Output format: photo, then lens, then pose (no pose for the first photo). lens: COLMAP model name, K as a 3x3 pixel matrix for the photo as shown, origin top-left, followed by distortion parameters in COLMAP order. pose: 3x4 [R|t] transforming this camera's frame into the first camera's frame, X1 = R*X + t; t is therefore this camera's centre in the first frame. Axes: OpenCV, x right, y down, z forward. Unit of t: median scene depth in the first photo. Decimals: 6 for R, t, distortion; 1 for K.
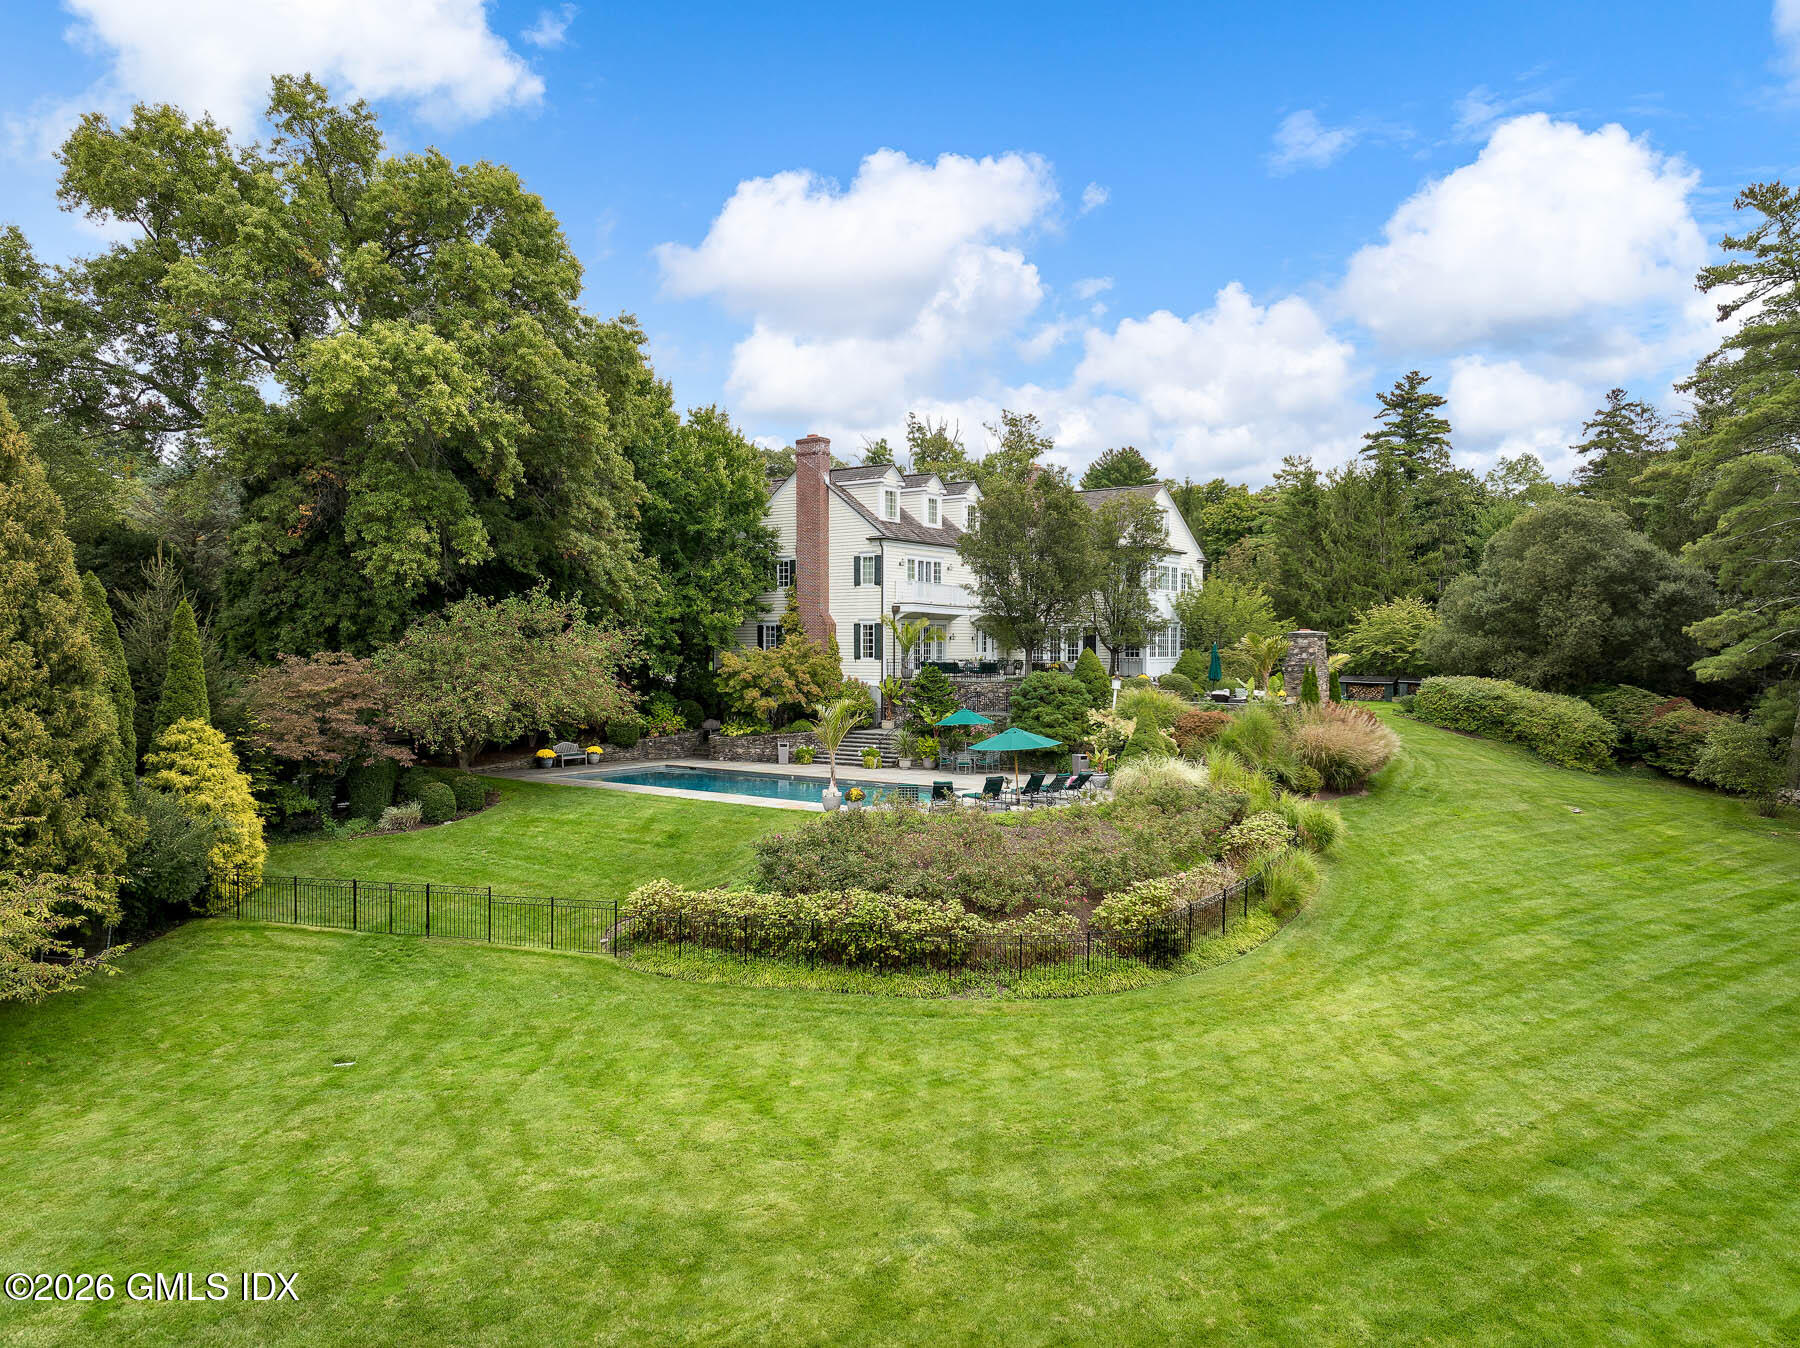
lens RADIAL K [[1239.2, 0, 900.0], [0, 1239.2, 674.0], [0, 0, 1]] dist [-0.004096, -0.000500]
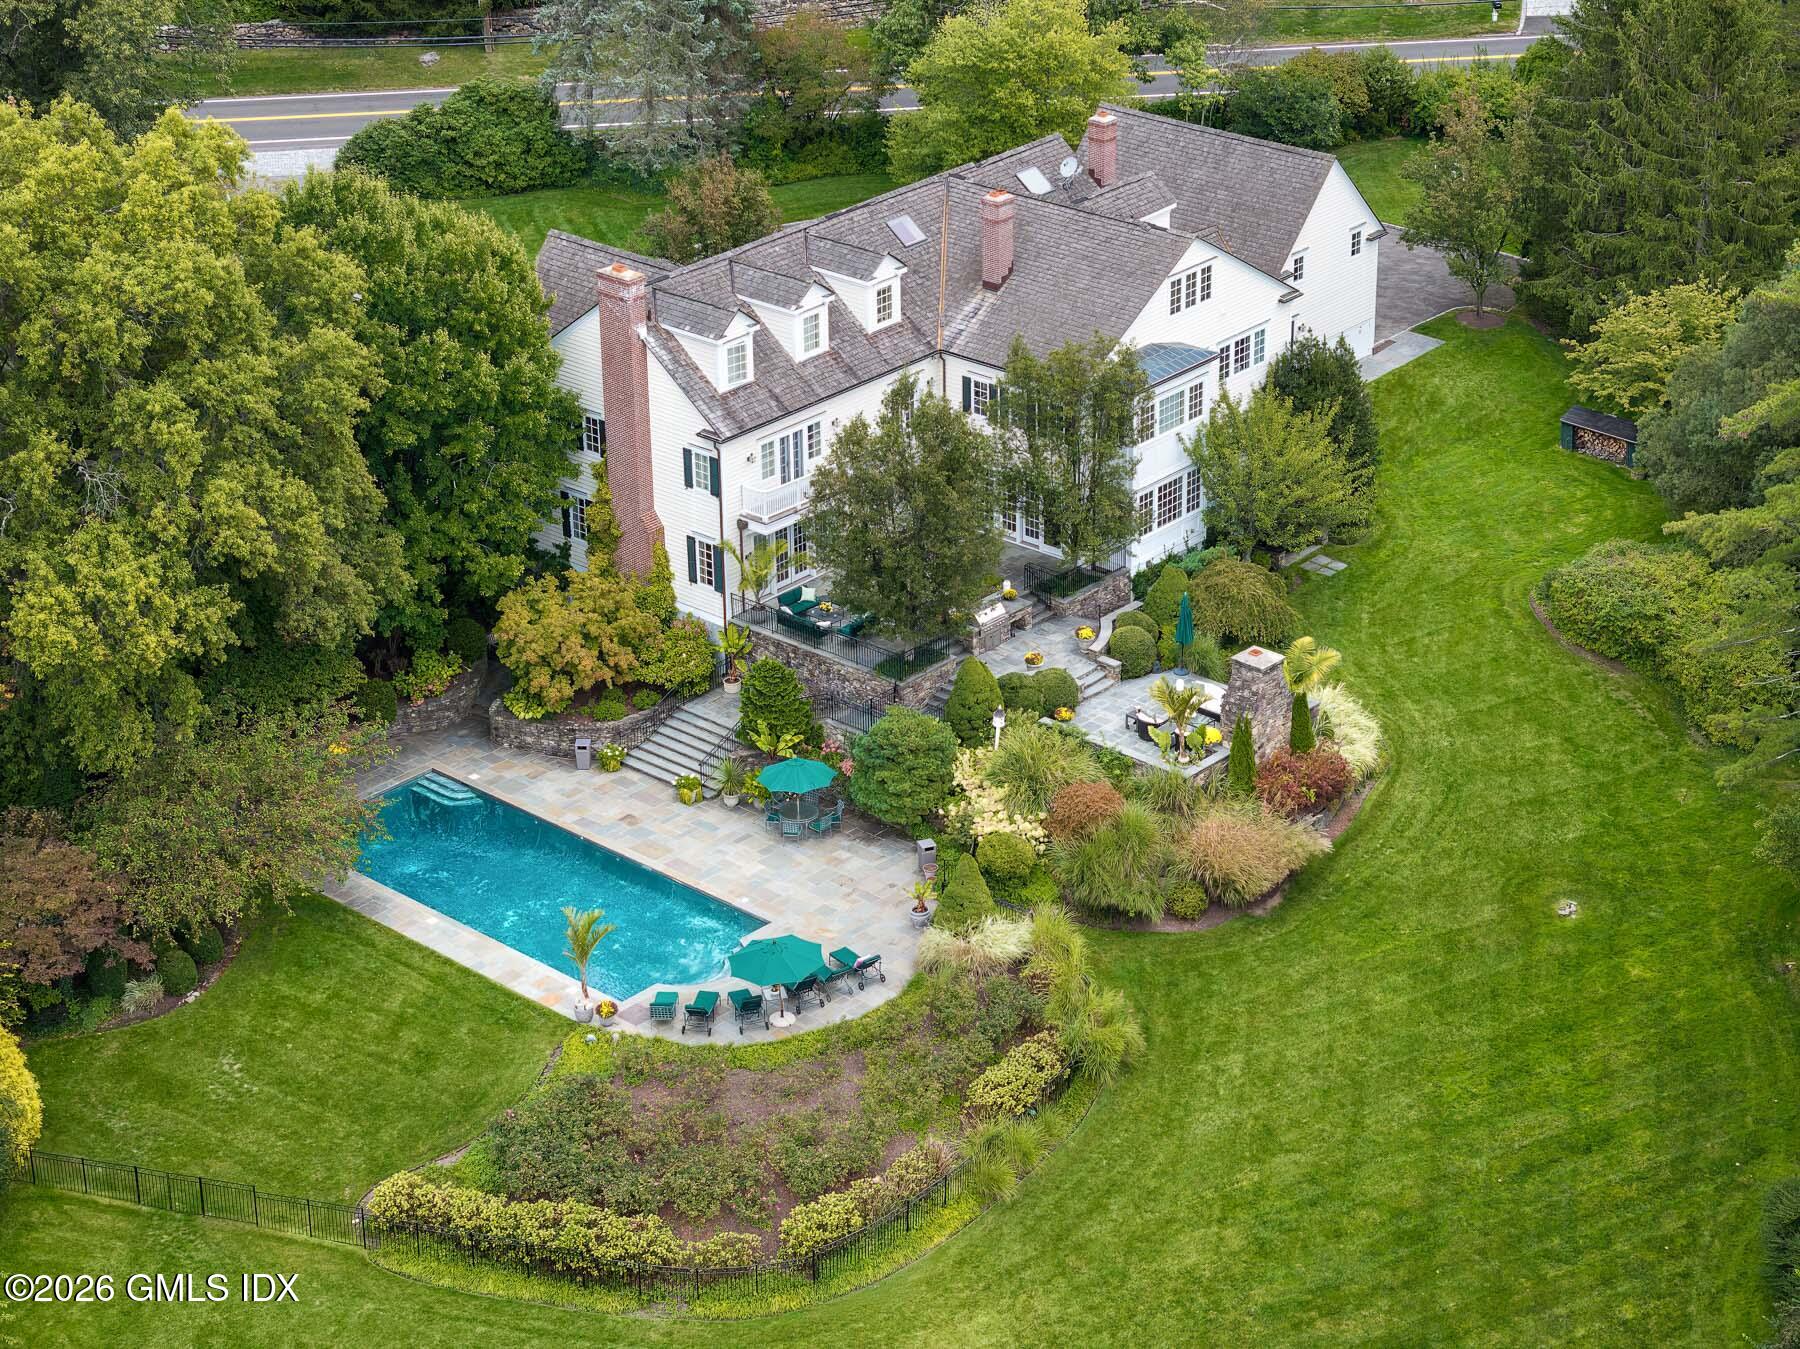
lens RADIAL K [[3741.6, 0, 900.0], [0, 3741.6, 674.5], [0, 0, 1]] dist [0.015060, 0.137001]
pose [[0.993811, 0.032684, -0.106171, 0.317278], [0.015694, 0.904845, 0.425452, -0.887205], [0.109973, -0.424485, 0.898732, -0.952188]]
